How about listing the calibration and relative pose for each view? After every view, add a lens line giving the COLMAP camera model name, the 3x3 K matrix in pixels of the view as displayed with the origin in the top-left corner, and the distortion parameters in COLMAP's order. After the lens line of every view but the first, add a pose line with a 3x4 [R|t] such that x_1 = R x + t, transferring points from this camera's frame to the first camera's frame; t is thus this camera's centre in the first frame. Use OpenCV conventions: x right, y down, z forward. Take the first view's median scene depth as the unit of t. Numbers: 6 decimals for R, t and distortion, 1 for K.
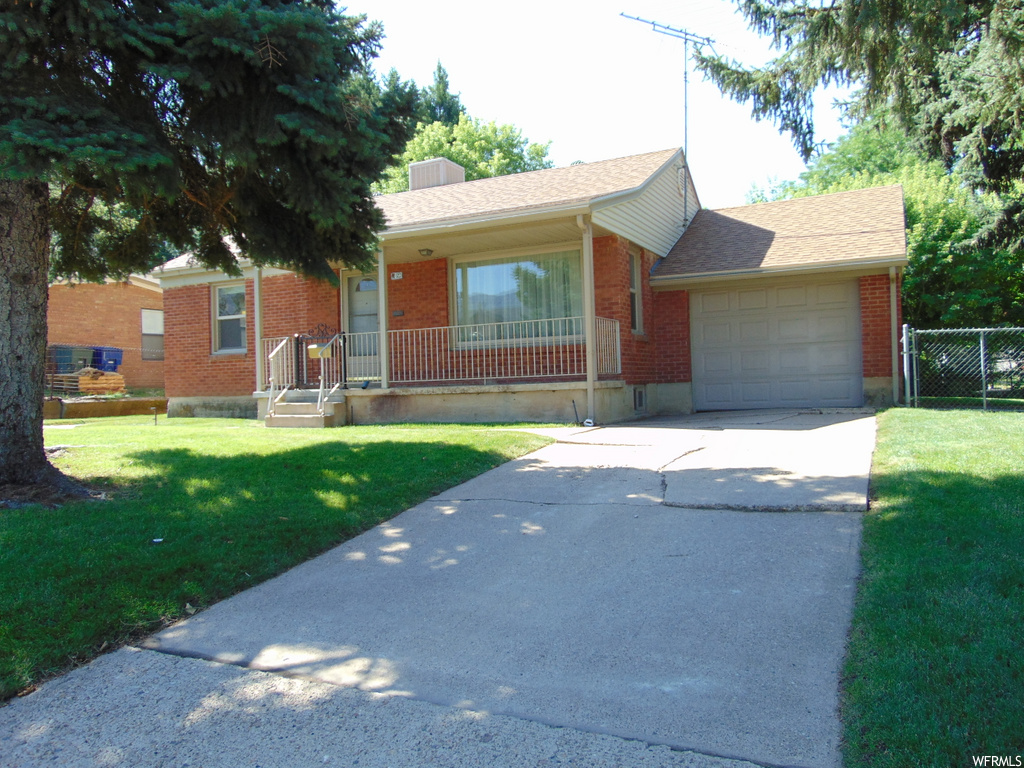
lens RADIAL K [[761.7, 0, 503.6], [0, 761.7, 384.7], [0, 0, 1]] dist [-0.028897, 0.009115]
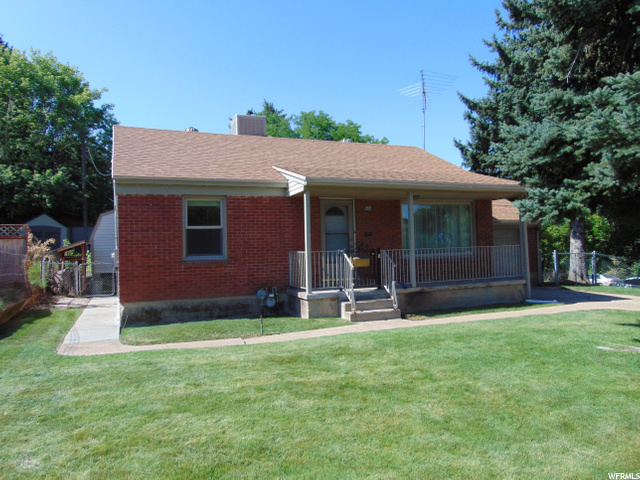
lens RADIAL K [[476.1, 0, 314.8], [0, 476.1, 240.4], [0, 0, 1]] dist [-0.028897, 0.009115]
pose [[0.671957, 0.021795, 0.740270, -0.938167], [0.007986, 0.999296, -0.036670, -0.052060], [-0.740547, 0.030553, 0.671309, 0.497151]]
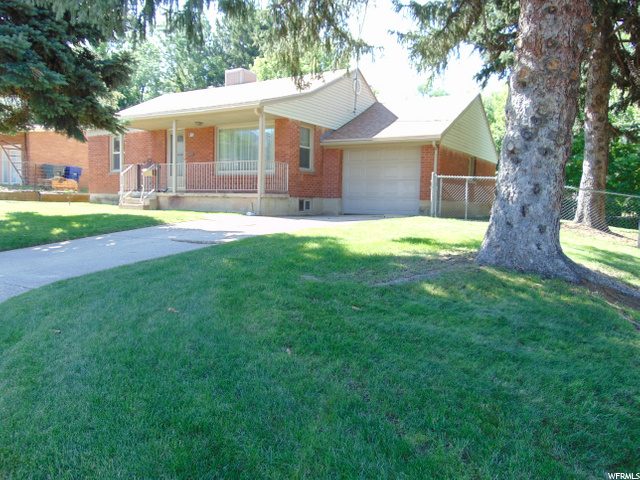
lens RADIAL K [[476.1, 0, 314.8], [0, 476.1, 240.4], [0, 0, 1]] dist [-0.028897, 0.009115]
pose [[0.993274, 0.060751, -0.098574, 0.322911], [-0.052192, 0.994823, 0.087200, 0.001168], [0.103361, -0.081469, 0.991302, -0.188428]]
